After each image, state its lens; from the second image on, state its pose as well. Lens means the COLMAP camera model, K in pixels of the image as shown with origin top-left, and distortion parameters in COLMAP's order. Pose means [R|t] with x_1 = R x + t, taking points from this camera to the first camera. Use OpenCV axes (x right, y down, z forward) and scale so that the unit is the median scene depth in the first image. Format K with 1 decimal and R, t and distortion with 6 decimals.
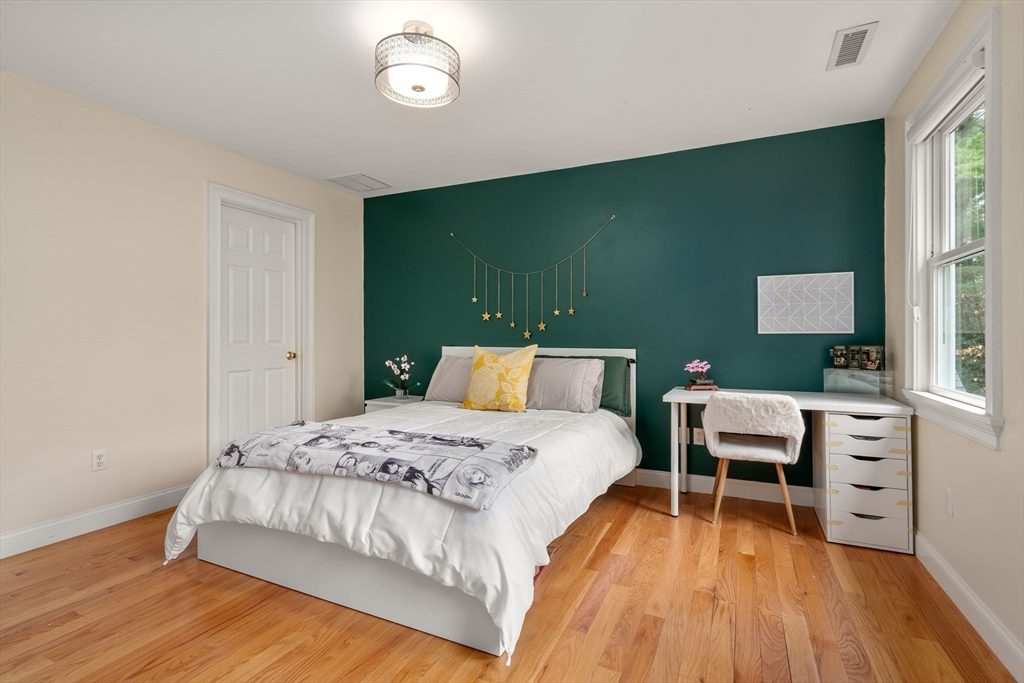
lens RADIAL K [[484.0, 0, 512.4], [0, 484.0, 322.1], [0, 0, 1]] dist [-0.006020, -0.001320]
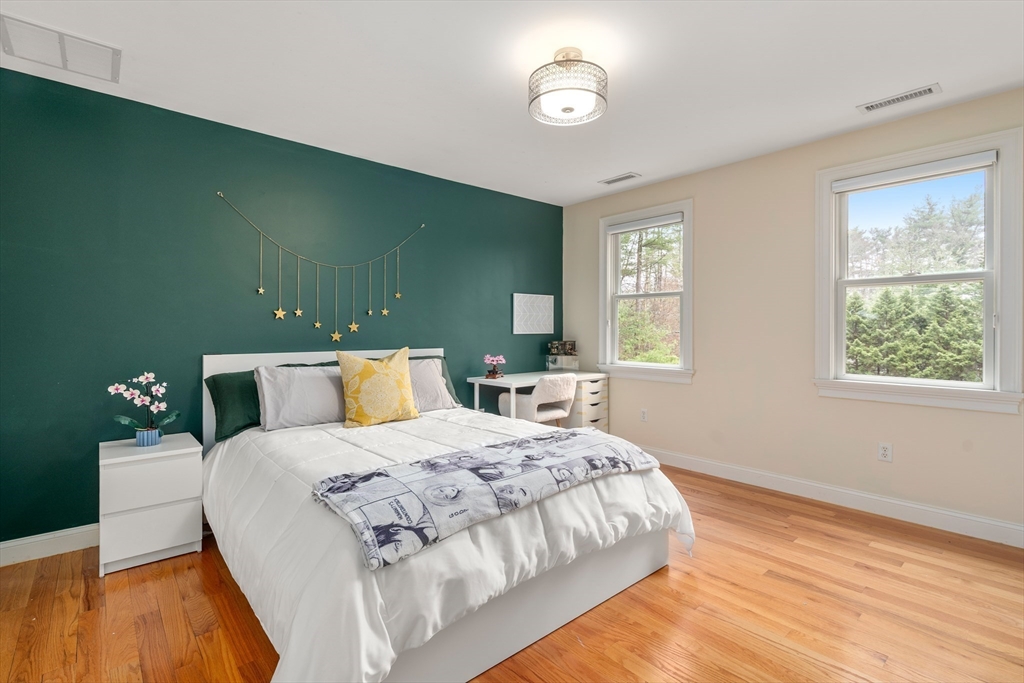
lens RADIAL K [[484.0, 0, 512.4], [0, 484.0, 322.1], [0, 0, 1]] dist [-0.006020, -0.001320]
pose [[0.395286, 0.014031, 0.918451, -0.873055], [-0.022777, 0.999726, -0.005469, -0.003049], [-0.918276, -0.018758, 0.395497, 0.495151]]
